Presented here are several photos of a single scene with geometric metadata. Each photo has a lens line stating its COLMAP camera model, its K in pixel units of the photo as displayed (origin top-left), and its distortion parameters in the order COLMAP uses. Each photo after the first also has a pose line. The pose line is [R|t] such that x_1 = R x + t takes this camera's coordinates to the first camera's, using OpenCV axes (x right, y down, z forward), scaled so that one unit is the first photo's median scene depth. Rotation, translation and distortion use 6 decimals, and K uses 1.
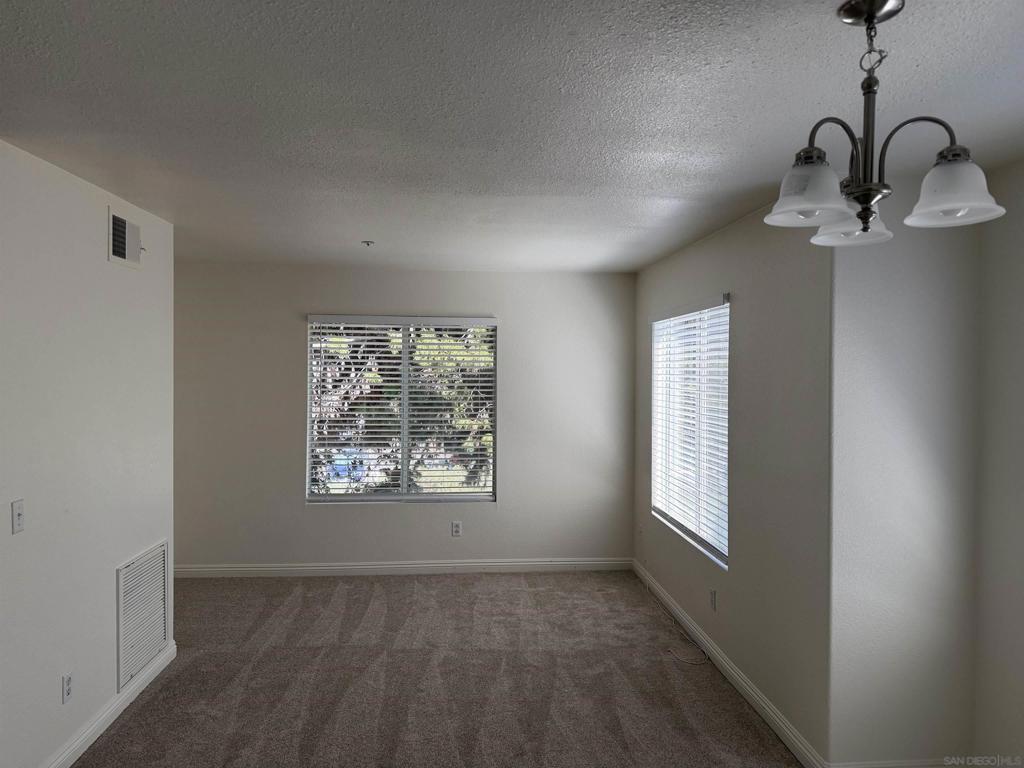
lens RADIAL K [[728.2, 0, 512.0], [0, 728.2, 384.0], [0, 0, 1]] dist [0.086372, -0.126281]
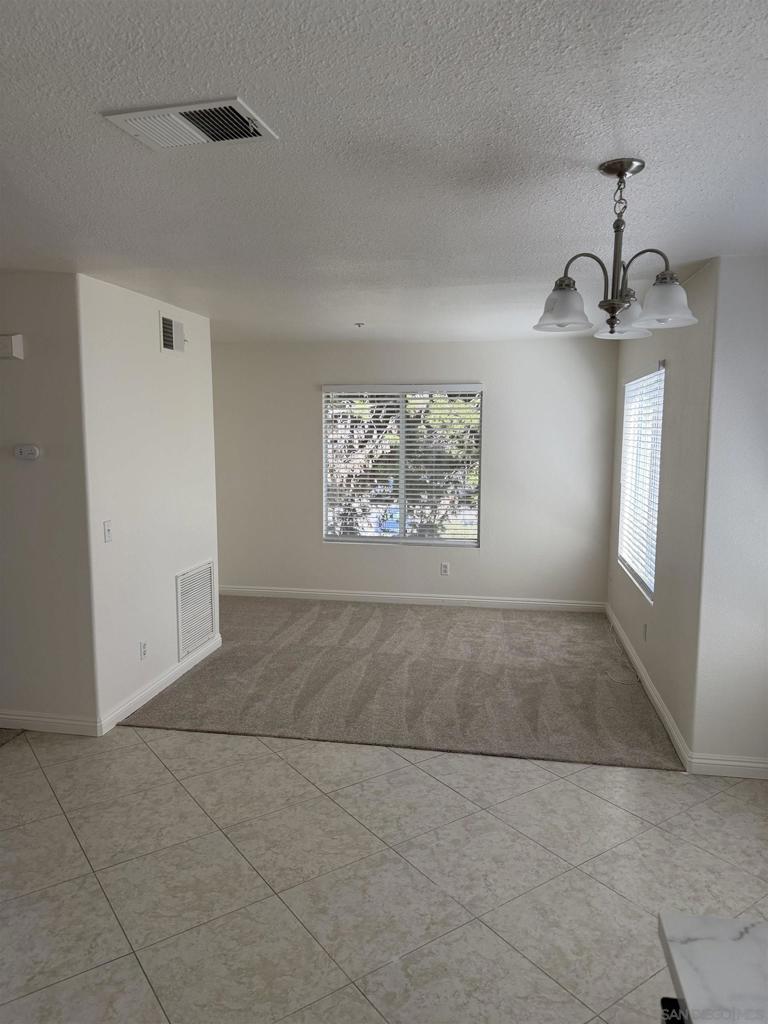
lens RADIAL K [[722.7, 0, 380.0], [0, 722.7, 519.2], [0, 0, 1]] dist [0.091825, -0.074444]
pose [[0.967338, 0.028459, -0.251888, 0.133701], [-0.003178, 0.994961, 0.100212, 0.004674], [0.253471, -0.096138, 0.962554, -0.160205]]
